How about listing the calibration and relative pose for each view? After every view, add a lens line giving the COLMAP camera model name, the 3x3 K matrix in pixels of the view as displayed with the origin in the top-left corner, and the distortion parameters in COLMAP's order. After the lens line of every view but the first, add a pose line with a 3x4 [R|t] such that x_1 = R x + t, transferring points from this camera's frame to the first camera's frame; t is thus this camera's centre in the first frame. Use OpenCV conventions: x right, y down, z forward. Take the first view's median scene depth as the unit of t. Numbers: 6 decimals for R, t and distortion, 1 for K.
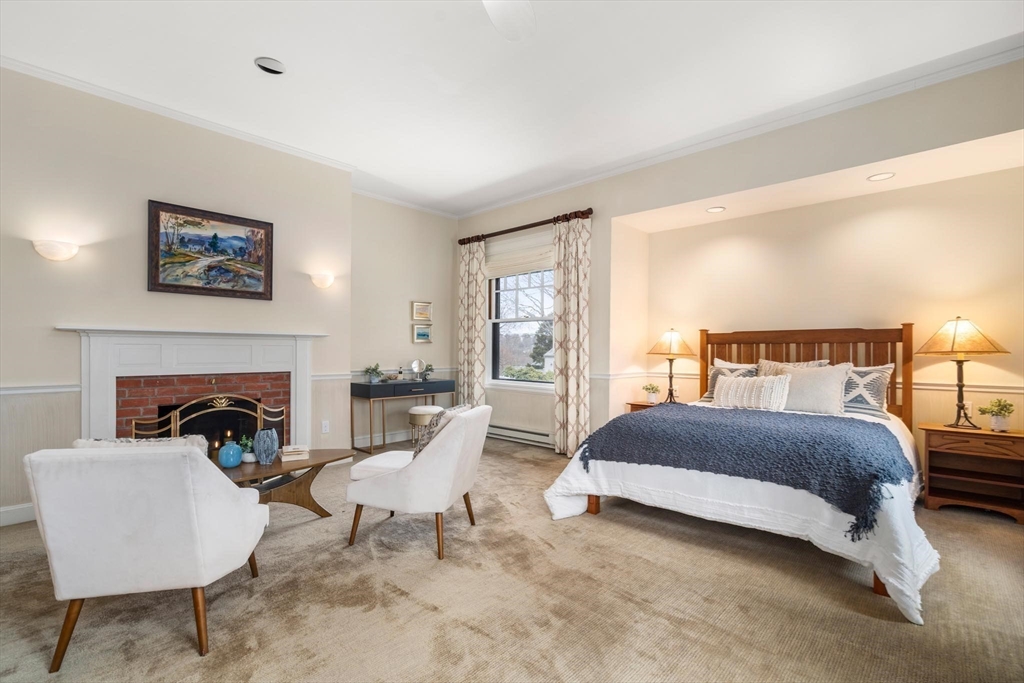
lens RADIAL K [[468.7, 0, 511.8], [0, 468.7, 344.8], [0, 0, 1]] dist [0.001429, 0.000112]
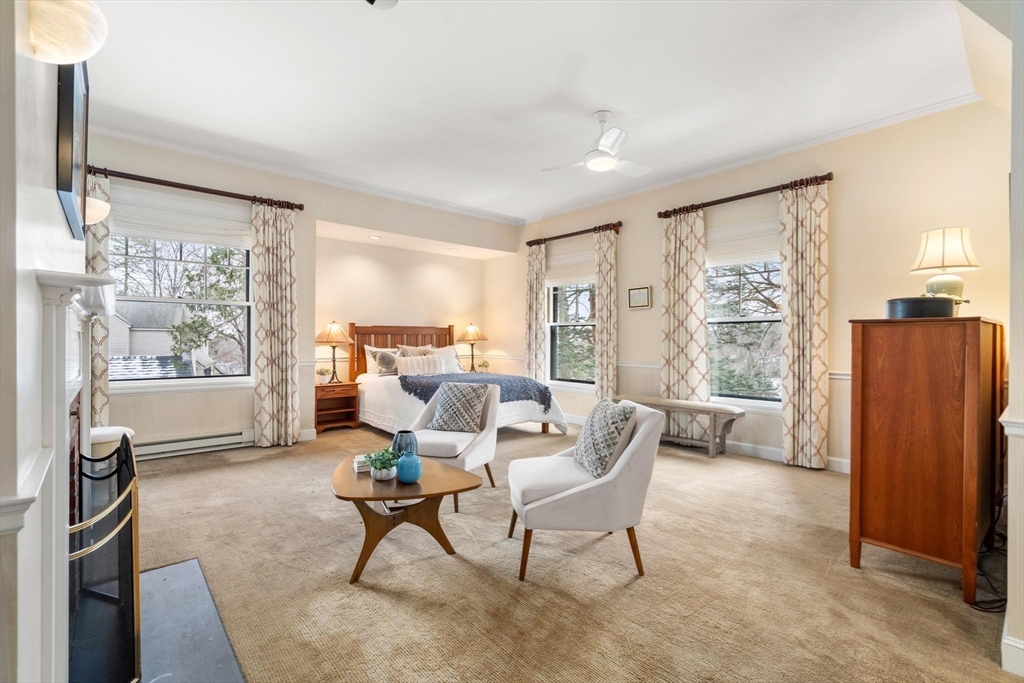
lens RADIAL K [[468.7, 0, 511.8], [0, 468.7, 340.3], [0, 0, 1]] dist [0.001429, 0.000112]
pose [[0.110764, -0.006603, 0.993825, -1.056590], [-0.013185, 0.999880, 0.008112, -0.002081], [-0.993759, -0.014002, 0.110663, 0.525055]]
